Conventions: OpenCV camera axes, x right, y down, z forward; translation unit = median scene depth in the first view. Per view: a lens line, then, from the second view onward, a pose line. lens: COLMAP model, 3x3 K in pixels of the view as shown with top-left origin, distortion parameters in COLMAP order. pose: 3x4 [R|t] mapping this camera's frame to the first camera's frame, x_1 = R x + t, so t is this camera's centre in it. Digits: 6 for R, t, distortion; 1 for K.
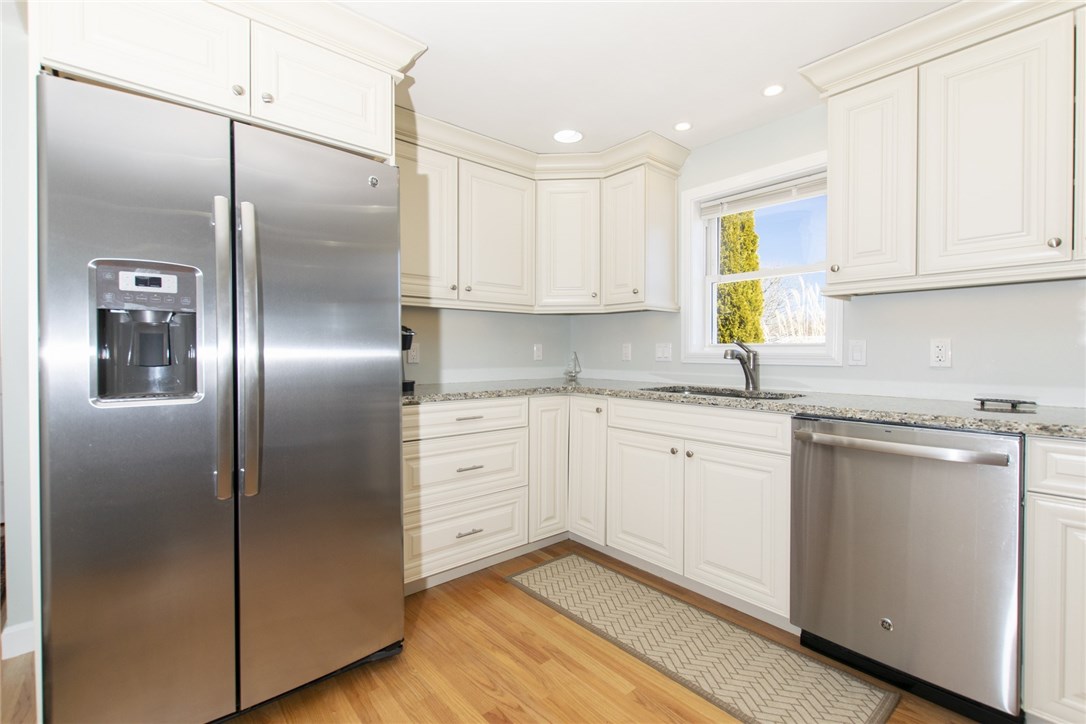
lens RADIAL K [[511.6, 0, 603.8], [0, 511.6, 360.4], [0, 0, 1]] dist [-0.000391, -0.000138]
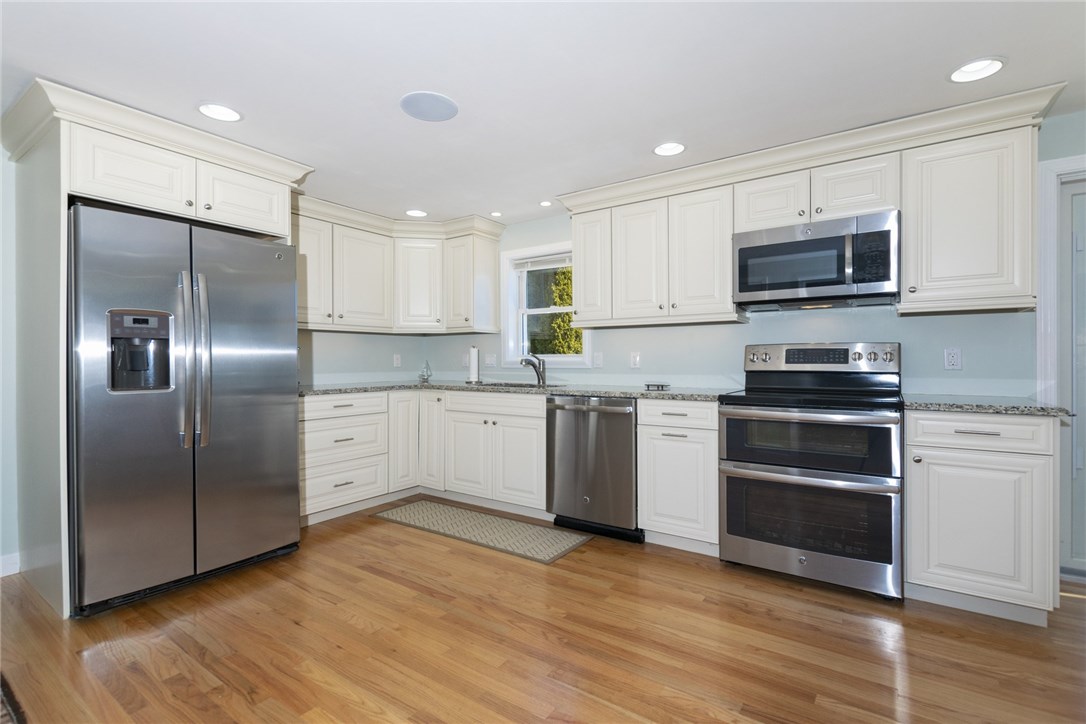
lens RADIAL K [[475.2, 0, 614.8], [0, 475.2, 363.3], [0, 0, 1]] dist [0.000596, 0.000289]
pose [[0.960349, -0.006458, 0.278726, 0.101062], [0.009111, 0.999925, -0.008226, 0.007880], [-0.278652, 0.010439, 0.960335, -0.501169]]
